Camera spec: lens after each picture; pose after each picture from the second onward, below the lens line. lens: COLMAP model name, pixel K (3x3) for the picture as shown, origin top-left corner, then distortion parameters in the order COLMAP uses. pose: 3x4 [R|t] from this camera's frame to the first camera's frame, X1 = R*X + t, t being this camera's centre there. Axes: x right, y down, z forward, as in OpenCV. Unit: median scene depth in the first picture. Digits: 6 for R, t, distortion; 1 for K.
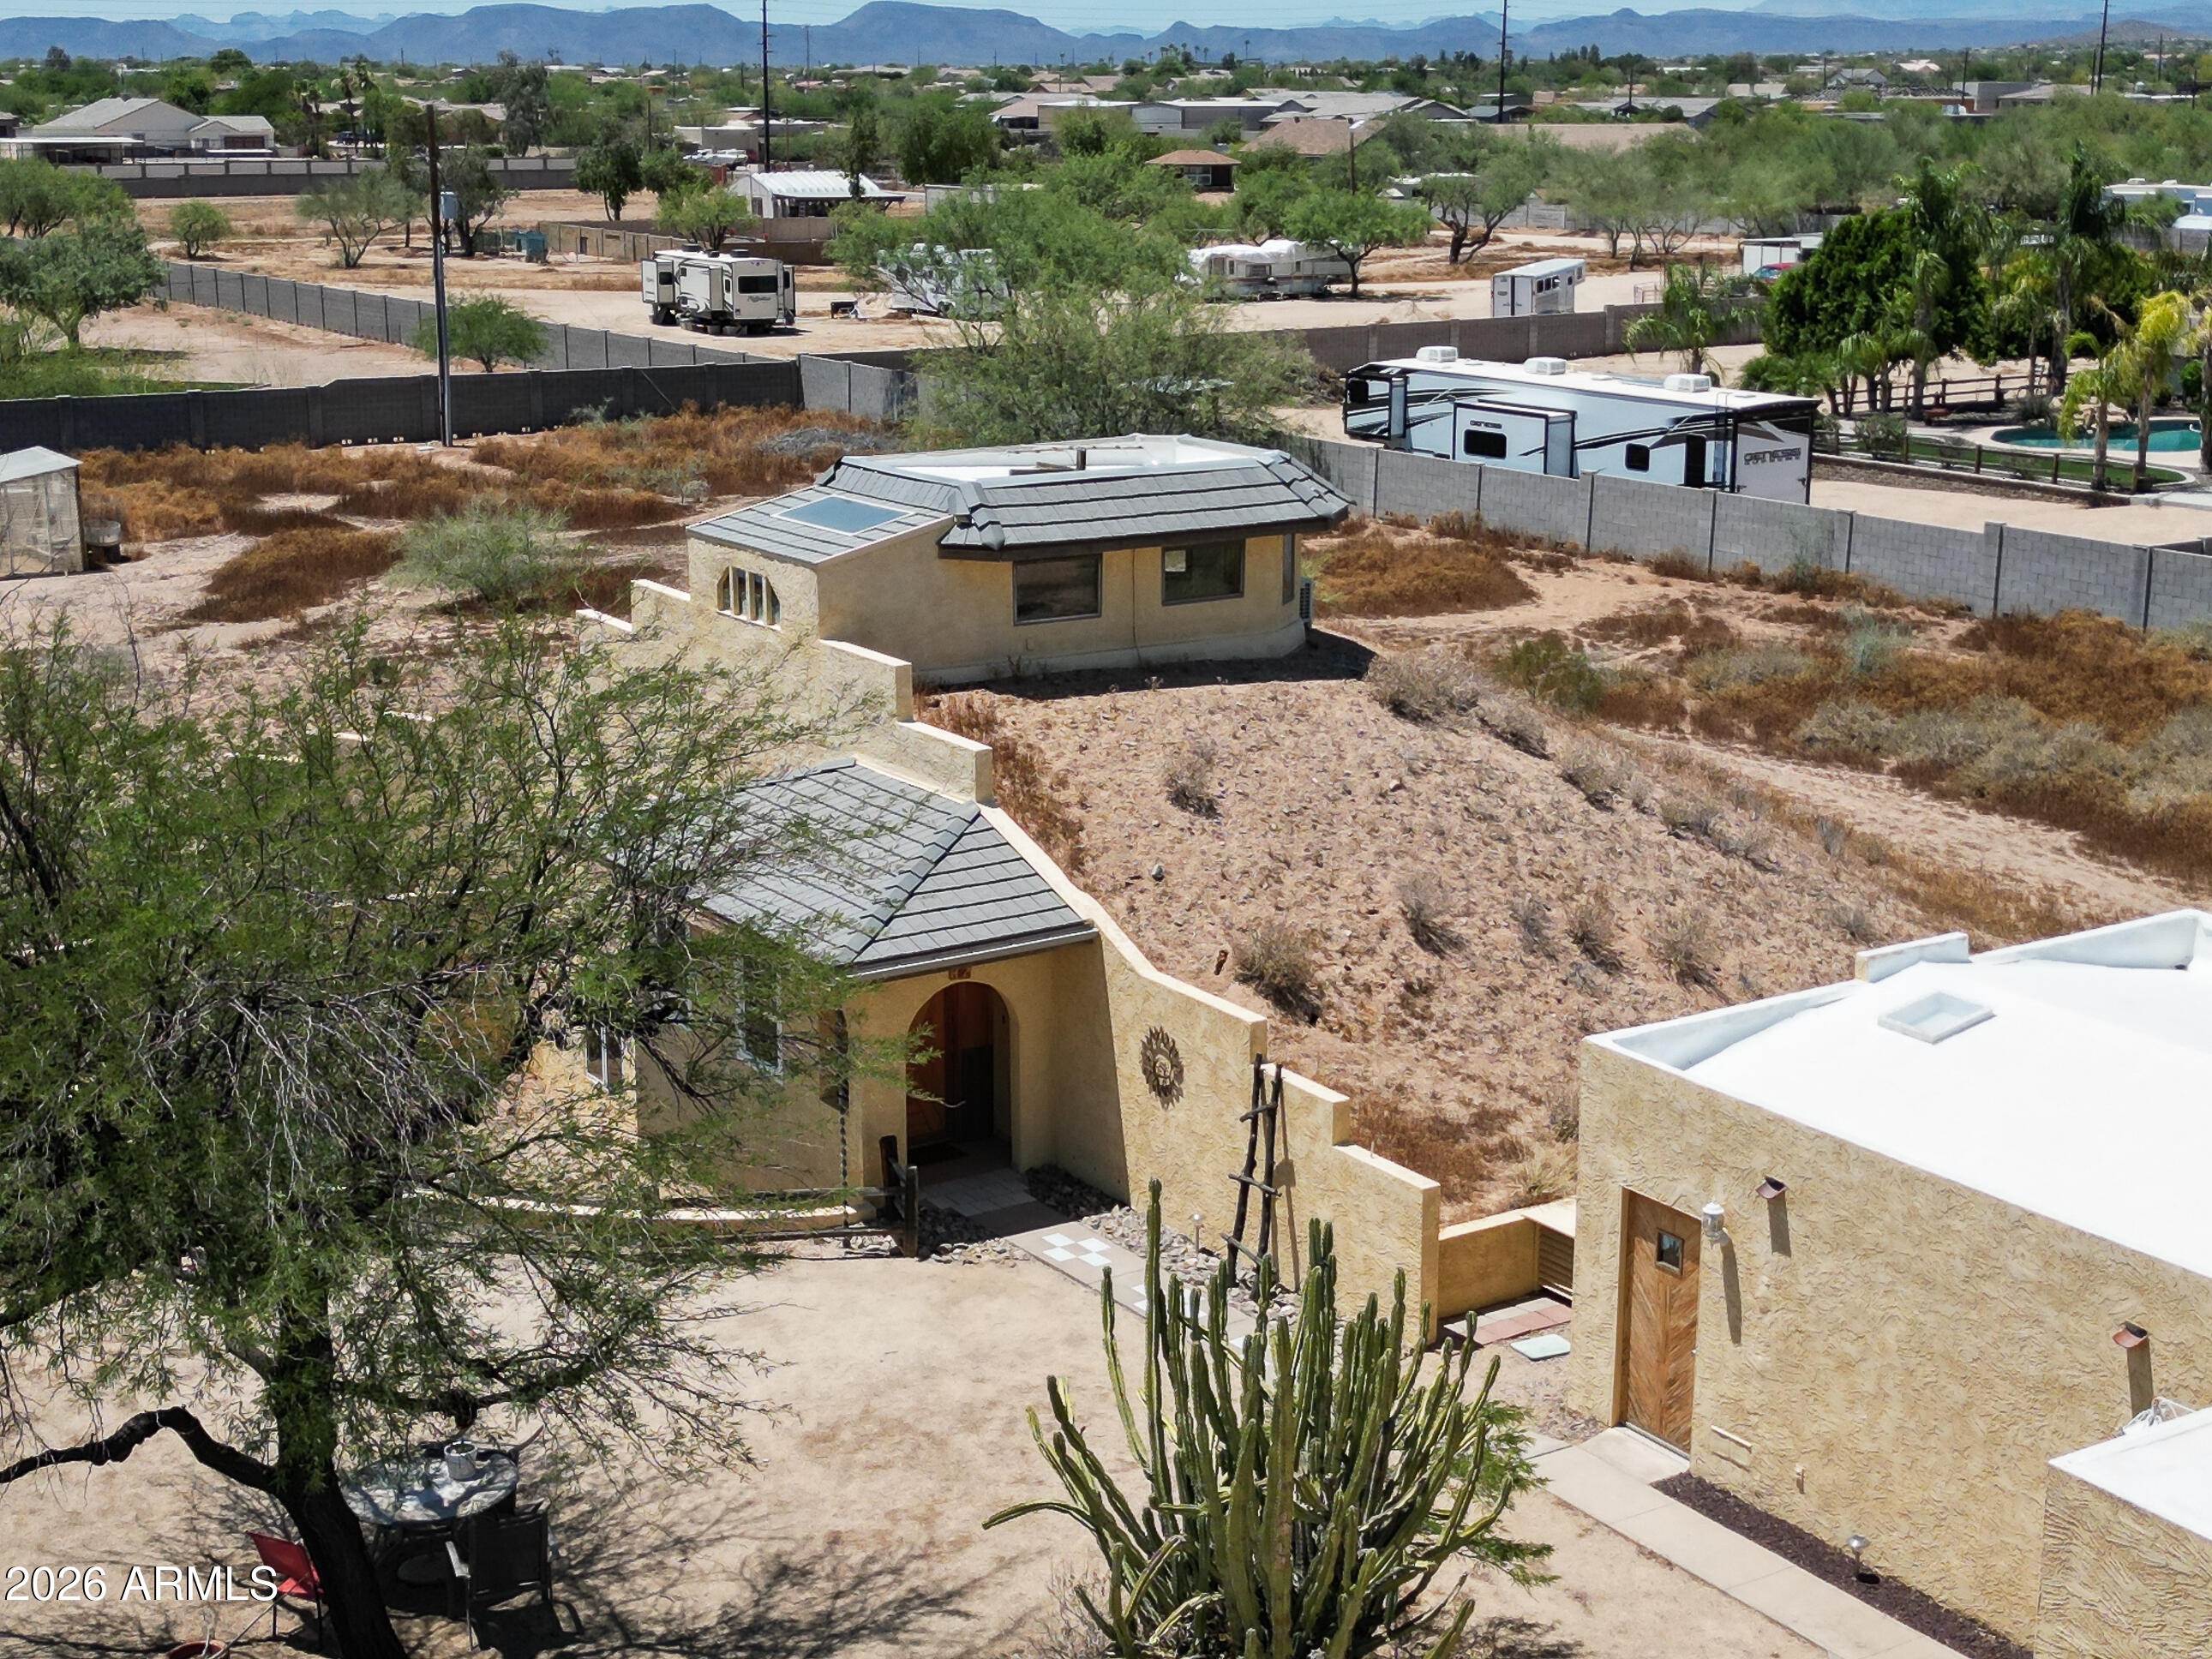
lens RADIAL K [[3079.1, 0, 1106.0], [0, 3079.1, 829.5], [0, 0, 1]] dist [0.227676, -0.776252]
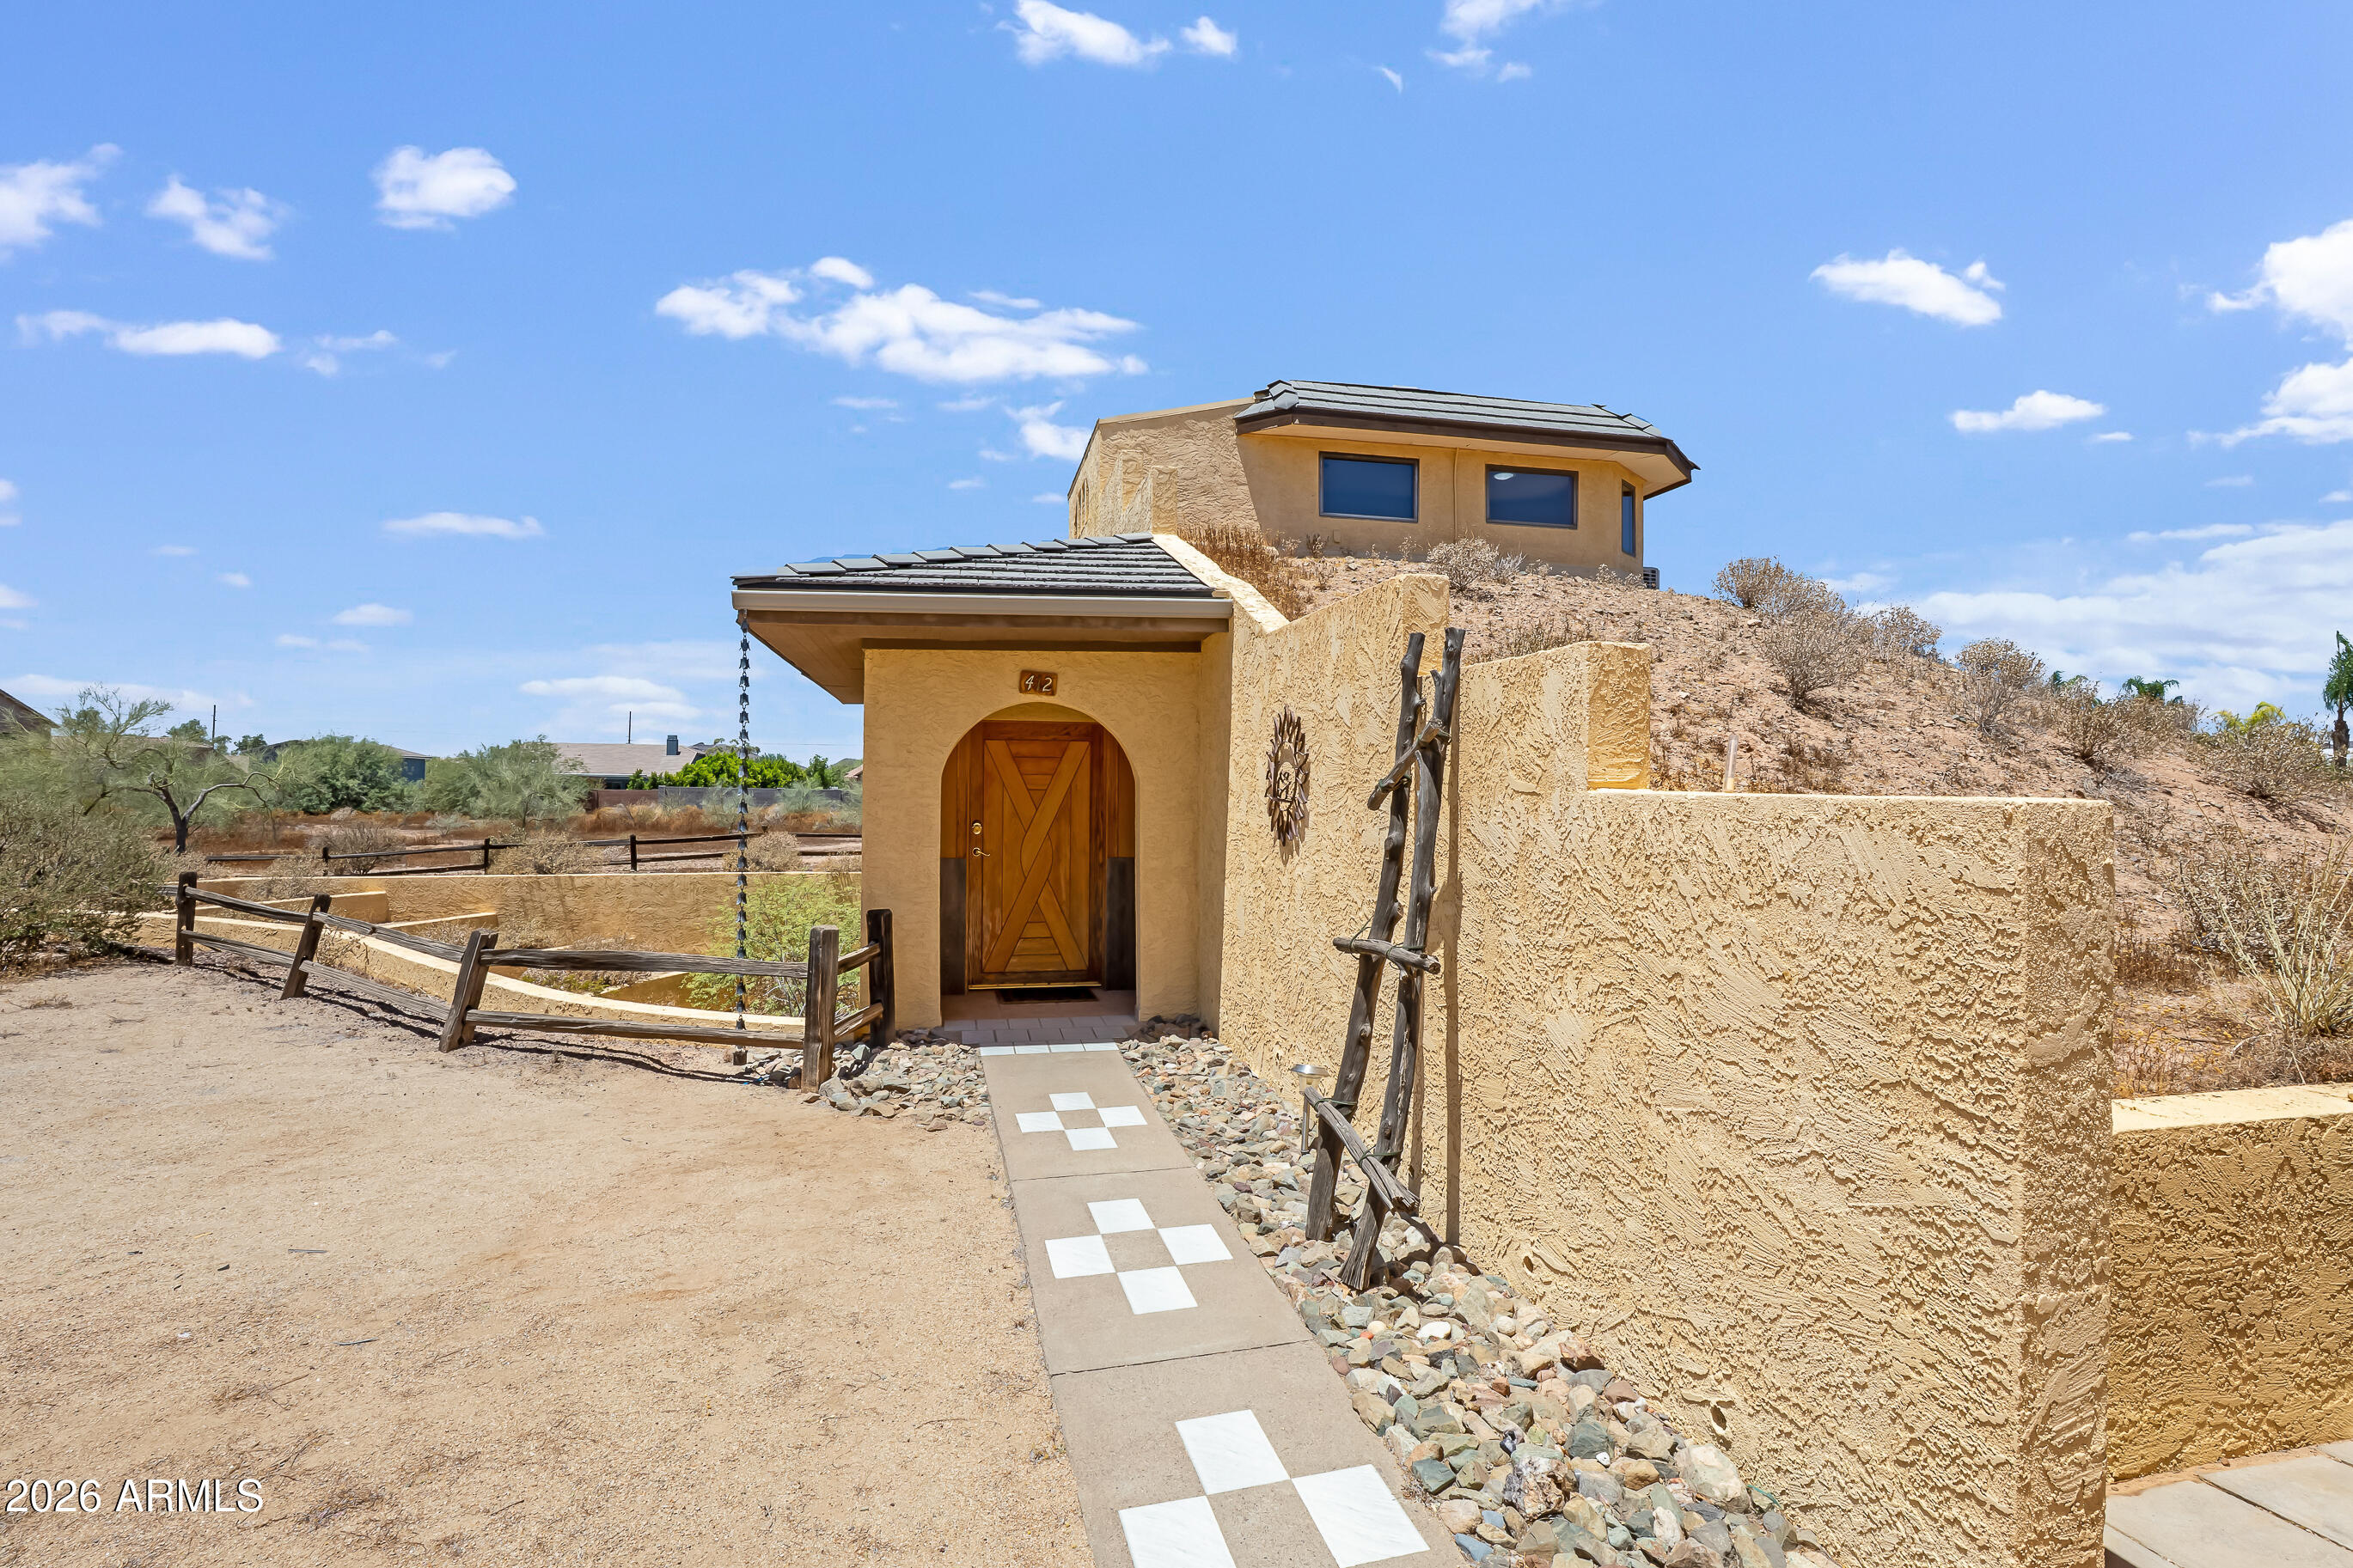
lens RADIAL K [[1076.5, 0, 1176.5], [0, 1076.5, 784.0], [0, 0, 1]] dist [-0.022737, -0.000302]
pose [[0.927639, 0.005001, -0.373446, 0.033062], [-0.093013, 0.971499, -0.218033, 0.056711], [0.361712, 0.236991, 0.901665, 0.393901]]
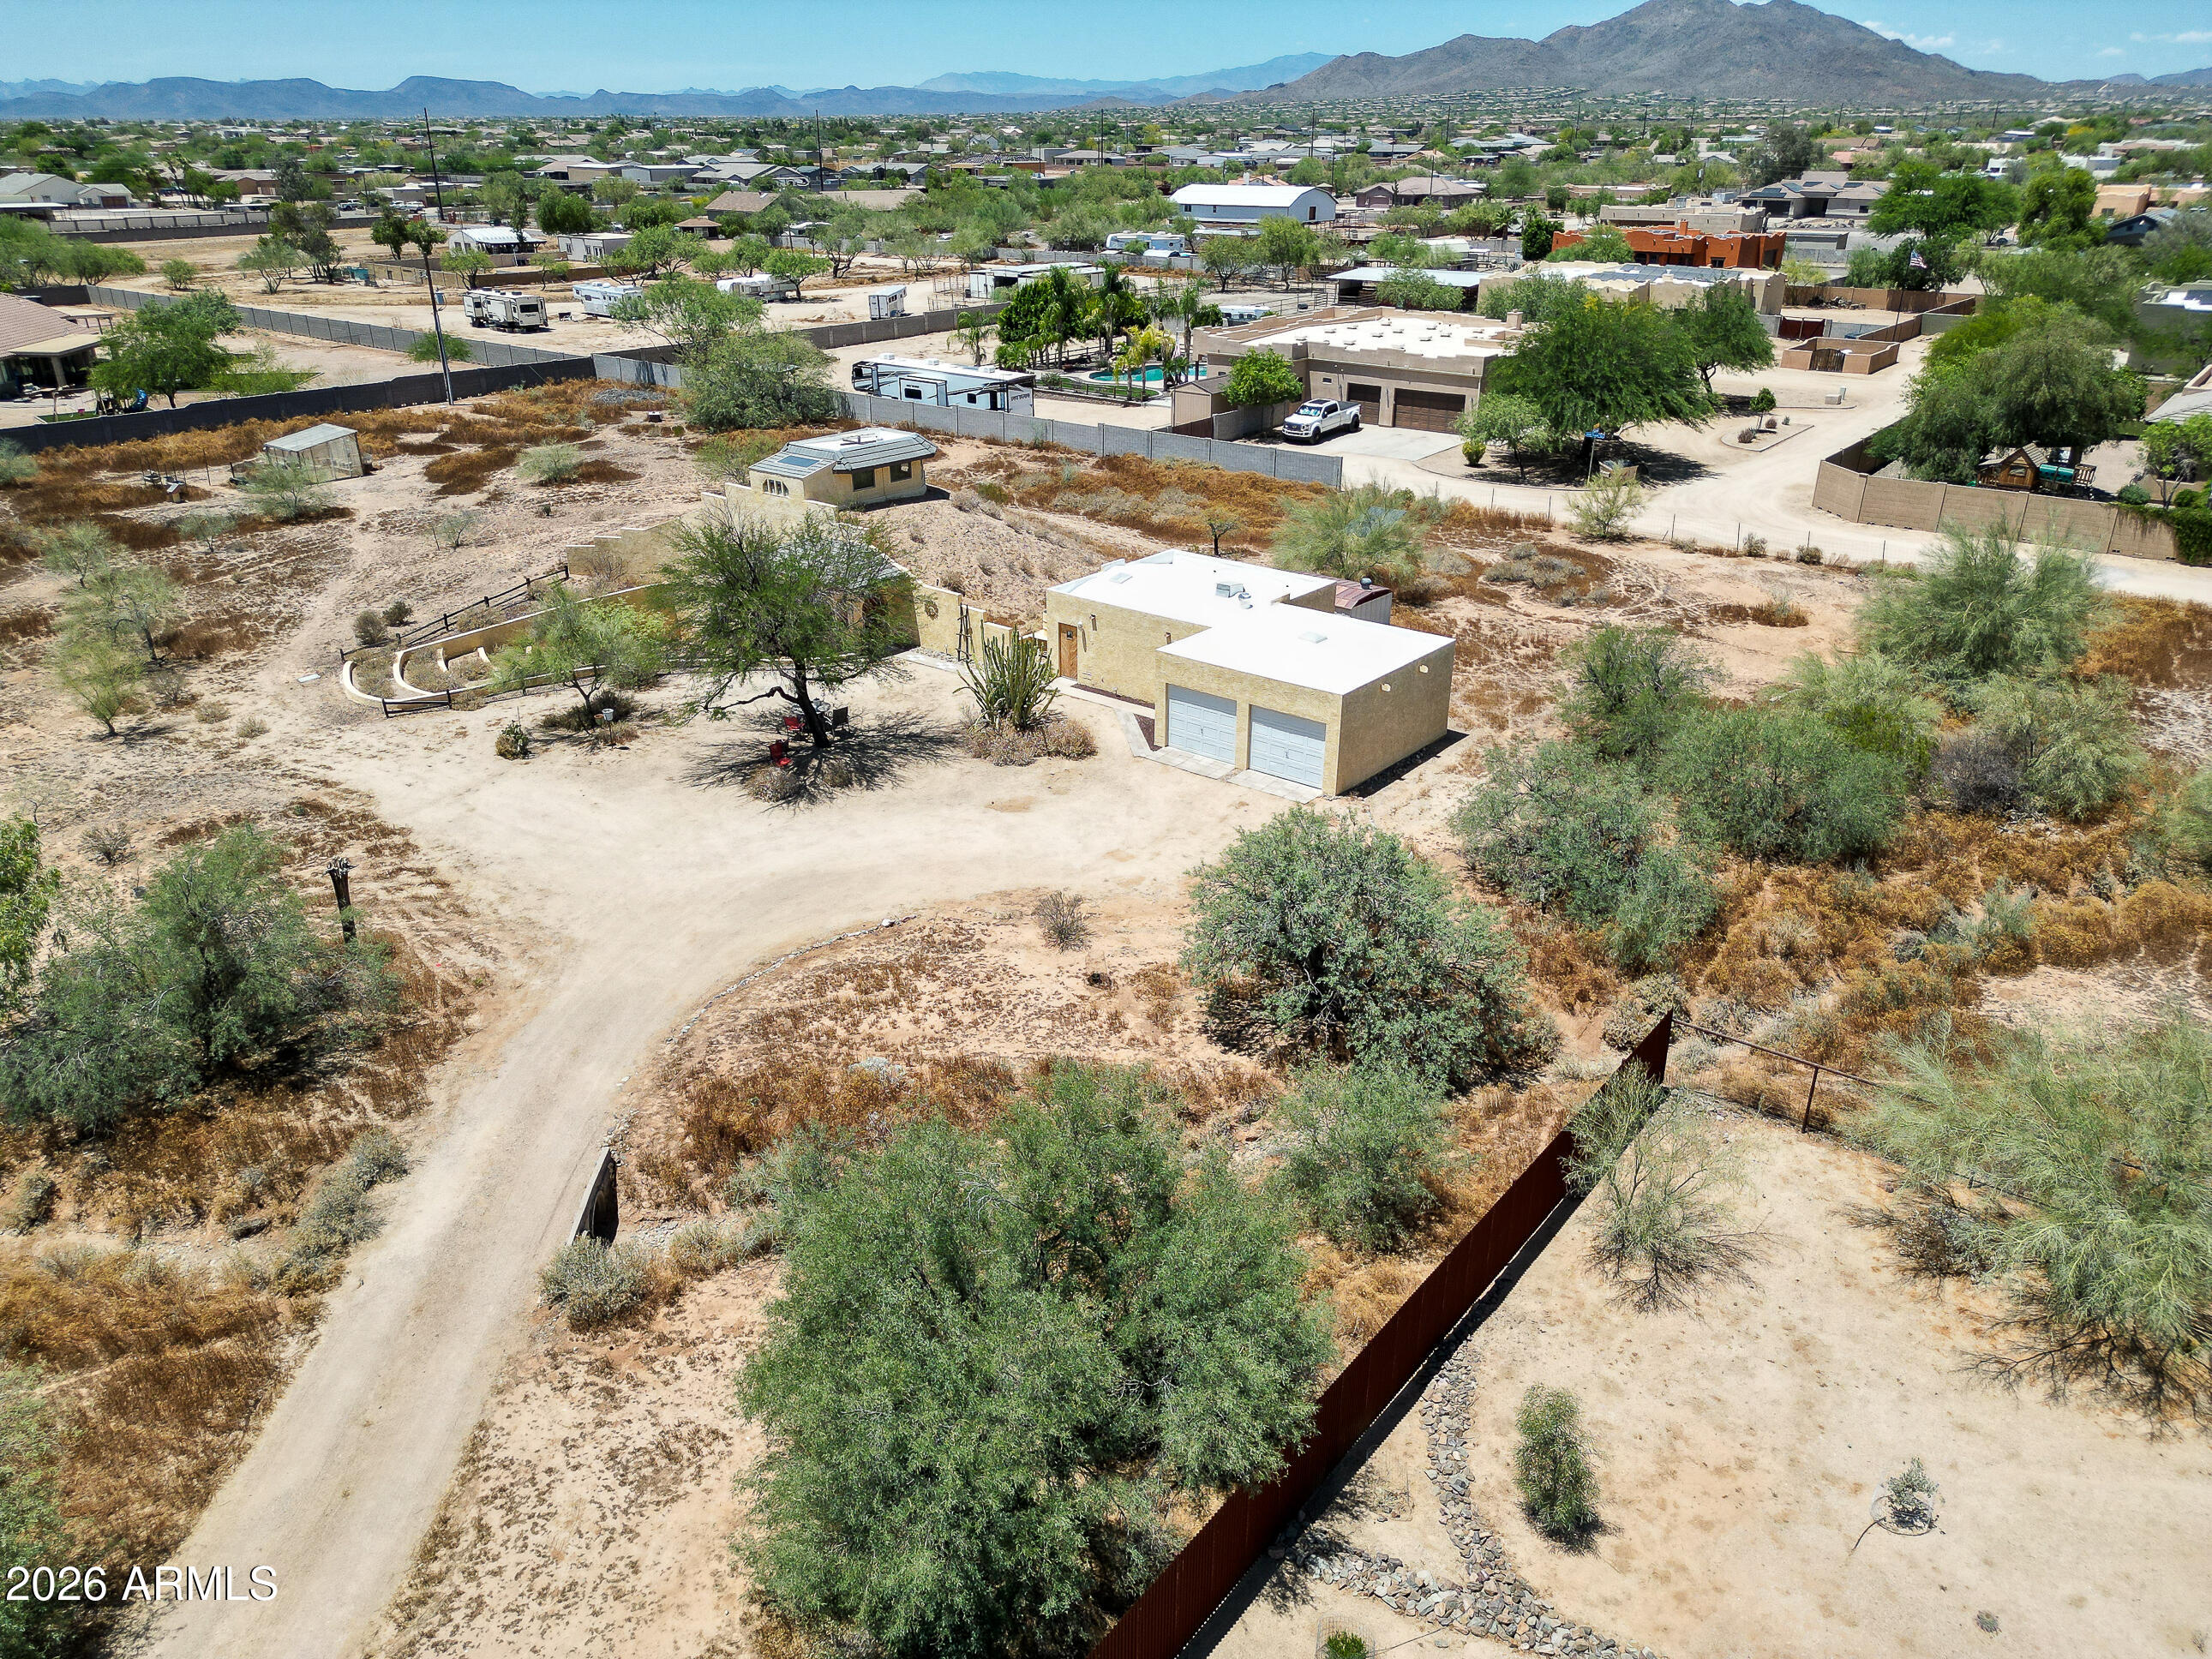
lens RADIAL K [[1557.6, 0, 1106.0], [0, 1557.6, 829.5], [0, 0, 1]] dist [0.068362, -0.072519]
pose [[0.954006, -0.125525, 0.272243, -0.164029], [0.073537, 0.978359, 0.193407, -0.008138], [-0.290629, -0.164491, 0.942591, -0.465300]]
